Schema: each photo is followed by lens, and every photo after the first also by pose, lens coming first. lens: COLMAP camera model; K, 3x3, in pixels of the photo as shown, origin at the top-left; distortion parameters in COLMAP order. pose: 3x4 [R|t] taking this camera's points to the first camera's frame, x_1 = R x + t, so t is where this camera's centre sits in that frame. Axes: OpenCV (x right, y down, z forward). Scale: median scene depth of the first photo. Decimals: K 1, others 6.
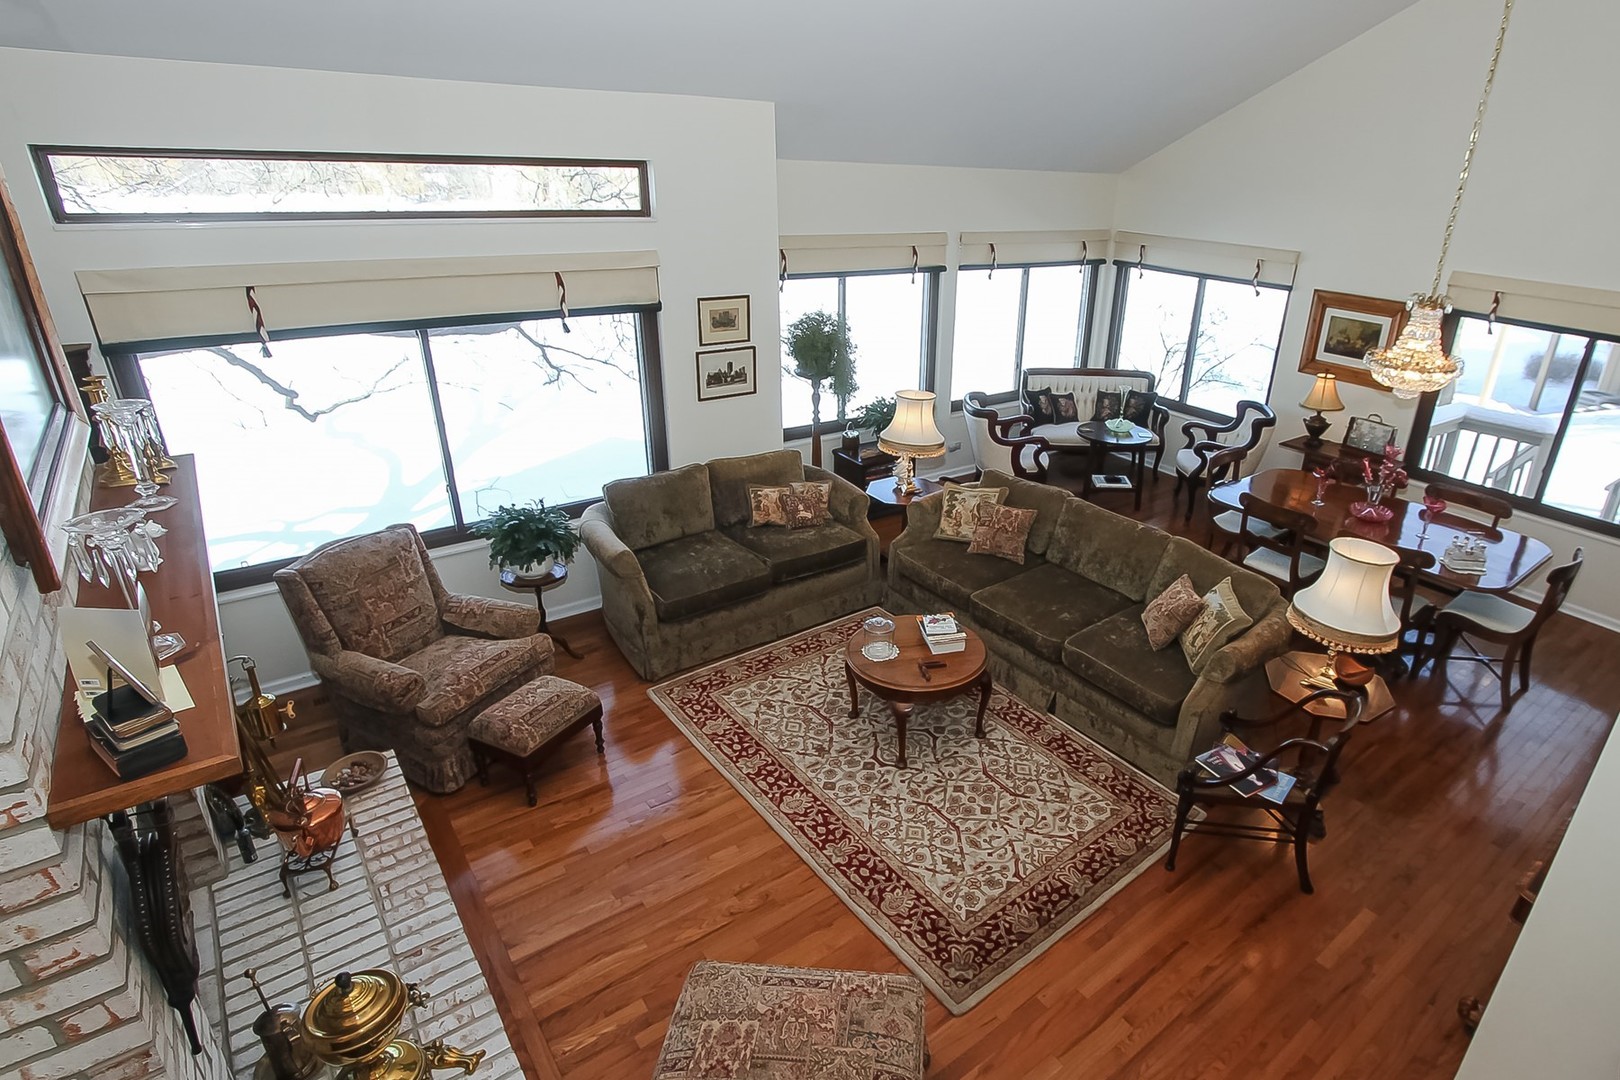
lens RADIAL K [[887.2, 0, 920.3], [0, 887.2, 532.4], [0, 0, 1]] dist [-0.031570, 0.000333]
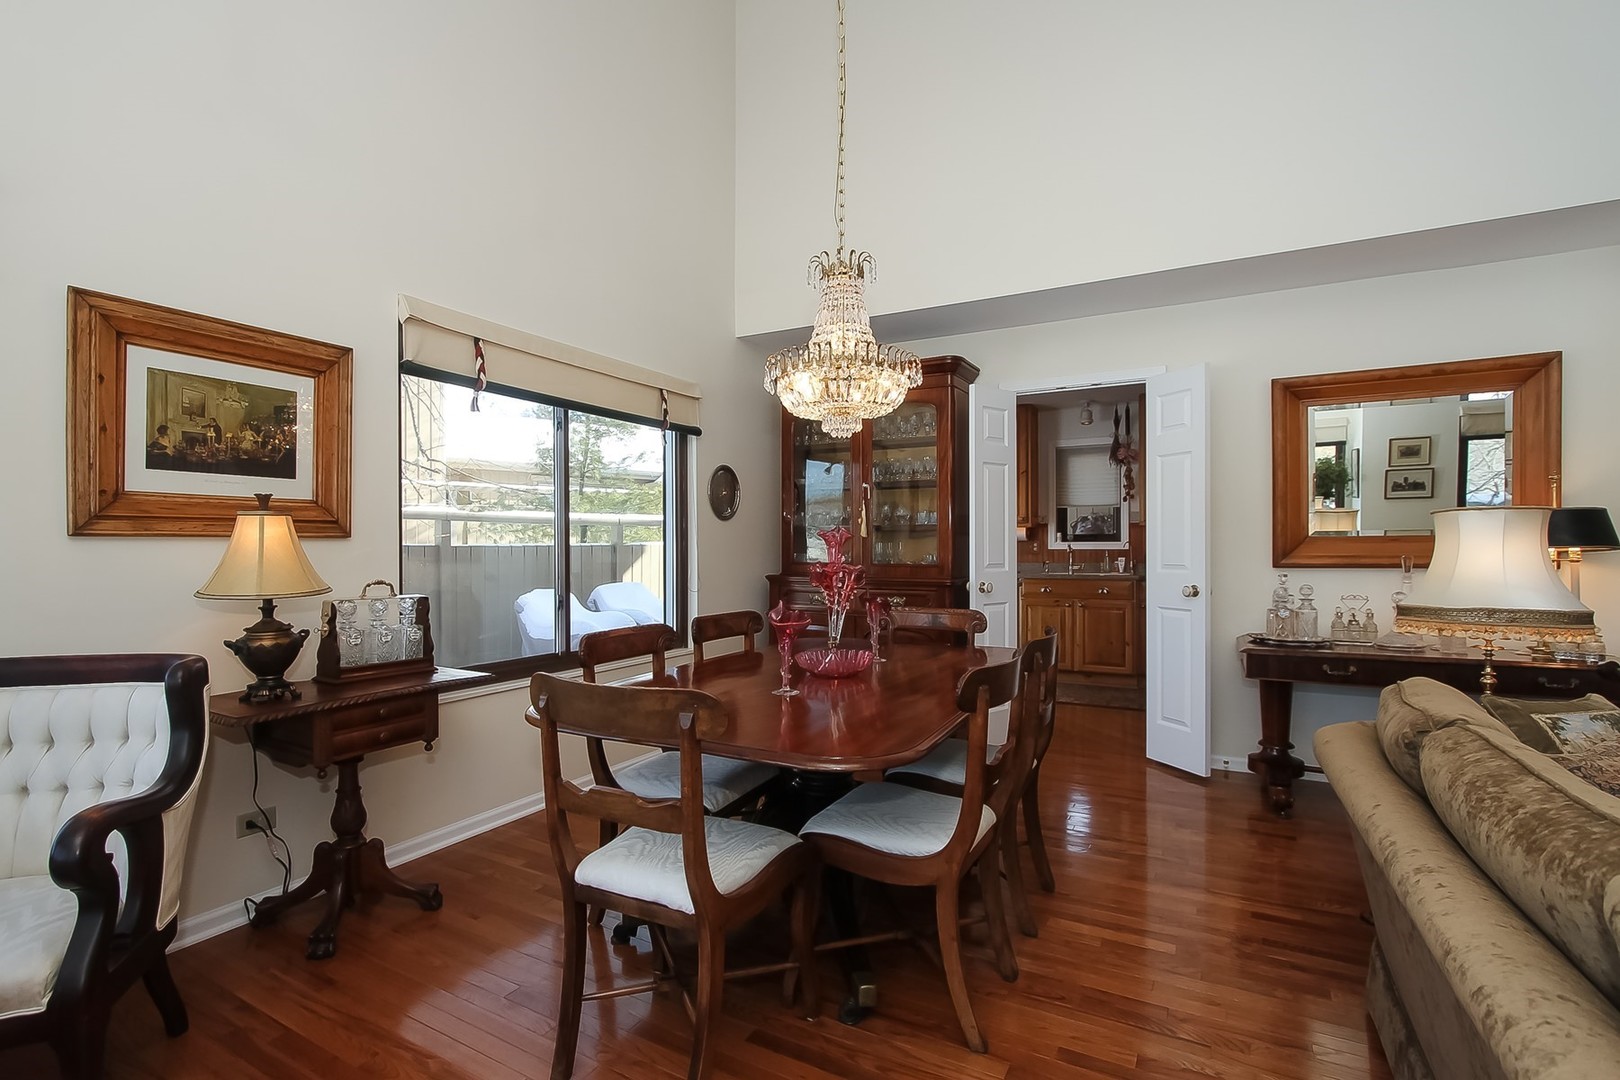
lens RADIAL K [[768.7, 0, 806.0], [0, 768.7, 544.7], [0, 0, 1]] dist [-0.015974, 0.002029]
pose [[-0.393157, -0.041811, 0.918520, 0.063073], [0.346709, 0.918484, 0.190212, -0.133525], [-0.851599, 0.393242, -0.346612, 0.836356]]
